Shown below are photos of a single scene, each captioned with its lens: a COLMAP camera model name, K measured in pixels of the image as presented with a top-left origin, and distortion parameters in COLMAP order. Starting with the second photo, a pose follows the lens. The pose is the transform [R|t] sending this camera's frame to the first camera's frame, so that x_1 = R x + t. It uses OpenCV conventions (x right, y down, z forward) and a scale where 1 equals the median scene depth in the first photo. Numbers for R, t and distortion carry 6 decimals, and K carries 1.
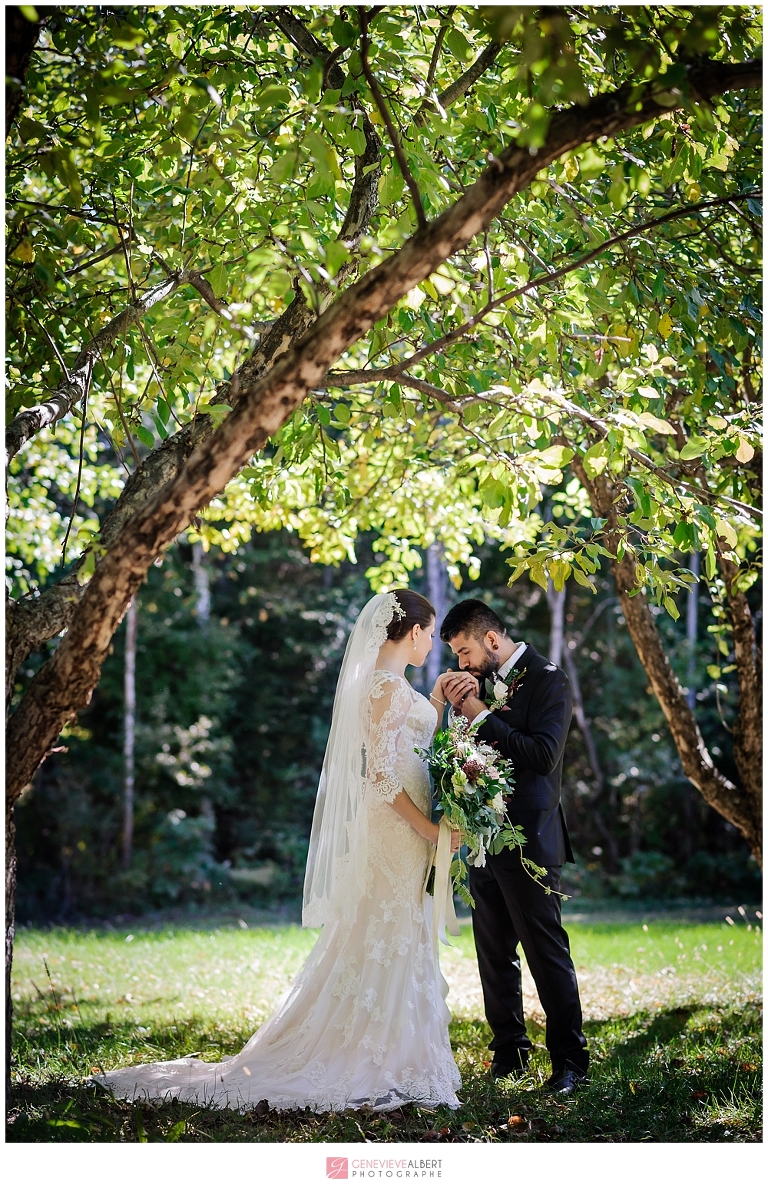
lens RADIAL K [[2955.6, 0, 384.0], [0, 2955.6, 599.0], [0, 0, 1]] dist [0.004023, 0.066400]
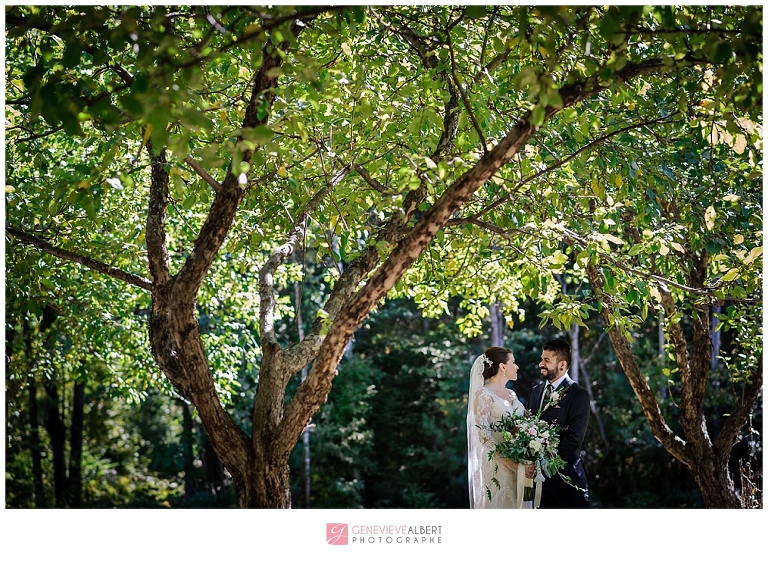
lens RADIAL K [[2014.4, 0, 383.7], [0, 2014.4, 318.3], [0, 0, 1]] dist [-0.737064, 11.043916]
pose [[0.998193, -0.046522, -0.038040, -0.005632], [0.046167, 0.998882, -0.010158, -0.002417], [0.038470, 0.008384, 0.999225, -0.205362]]
